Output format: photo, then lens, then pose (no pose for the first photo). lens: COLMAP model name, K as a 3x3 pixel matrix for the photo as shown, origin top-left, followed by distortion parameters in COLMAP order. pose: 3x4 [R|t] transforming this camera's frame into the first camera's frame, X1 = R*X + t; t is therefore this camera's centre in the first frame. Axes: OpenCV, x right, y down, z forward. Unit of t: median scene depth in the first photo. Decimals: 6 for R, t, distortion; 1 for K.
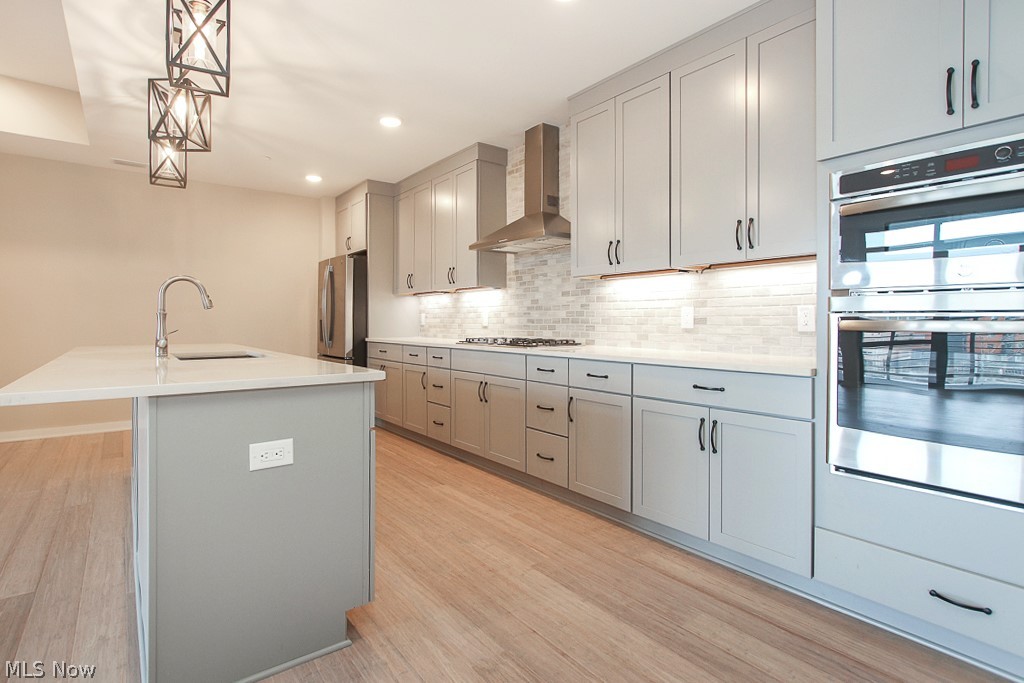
lens RADIAL K [[486.4, 0, 496.3], [0, 486.4, 321.4], [0, 0, 1]] dist [-0.014722, 0.010861]
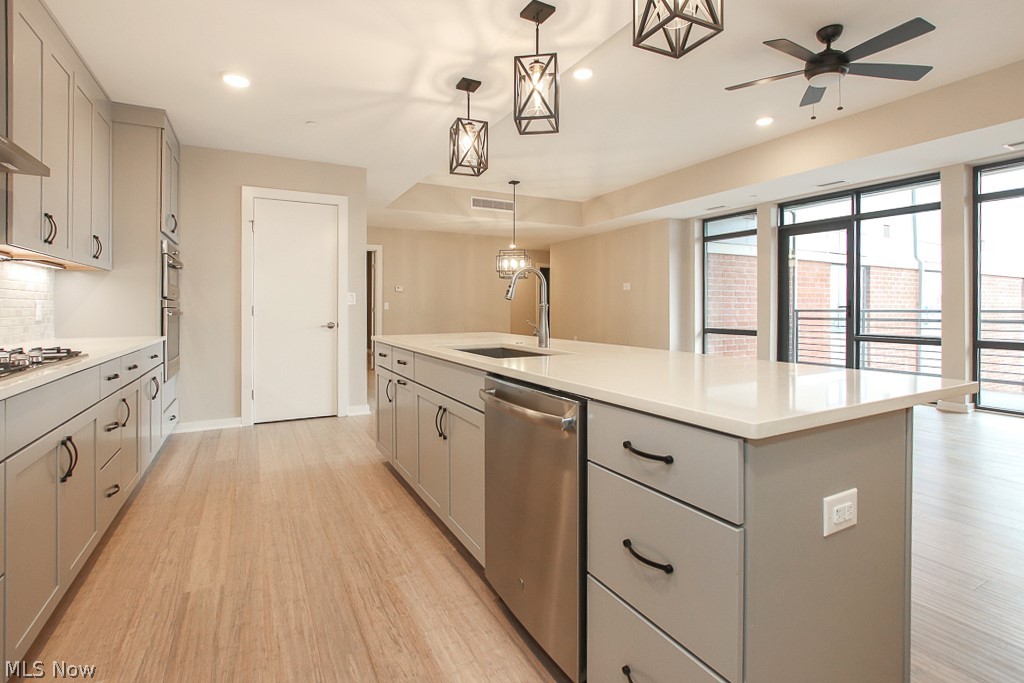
lens RADIAL K [[486.4, 0, 496.3], [0, 486.4, 321.4], [0, 0, 1]] dist [-0.014722, 0.010861]
pose [[-0.982891, -0.003731, 0.184151, -0.529276], [0.001444, 0.999608, 0.027960, -0.007192], [-0.184183, 0.027748, -0.982500, 1.361732]]
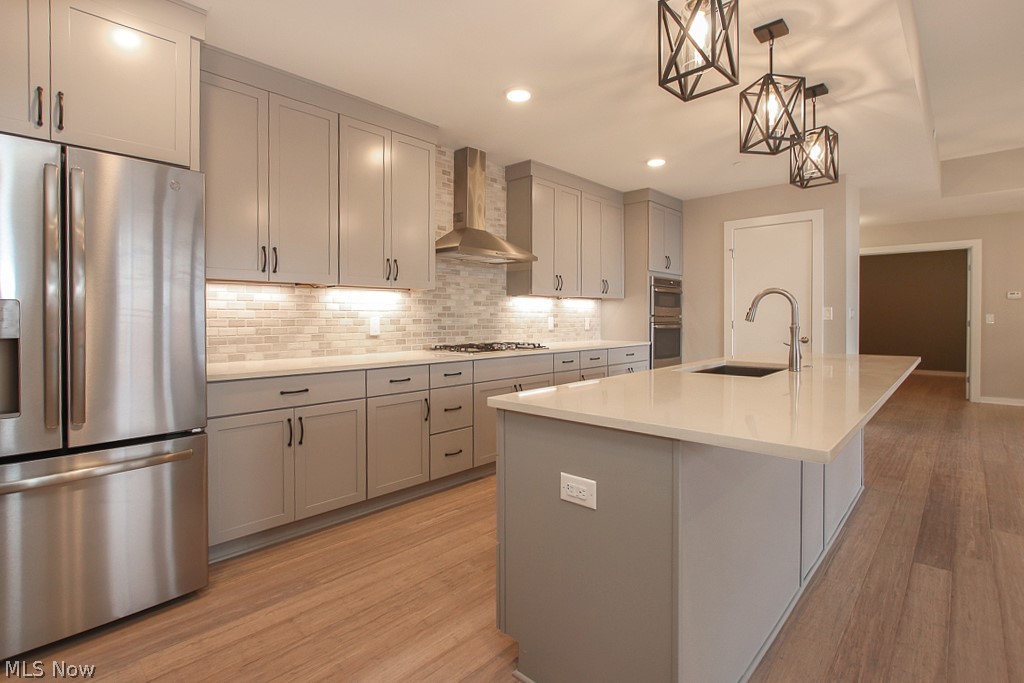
lens RADIAL K [[486.4, 0, 496.3], [0, 486.4, 321.4], [0, 0, 1]] dist [-0.014722, 0.010861]
pose [[-0.136240, -0.007359, 0.990648, -1.058408], [0.001559, 0.999970, 0.007642, -0.023838], [-0.990675, 0.002585, -0.136225, 1.159835]]
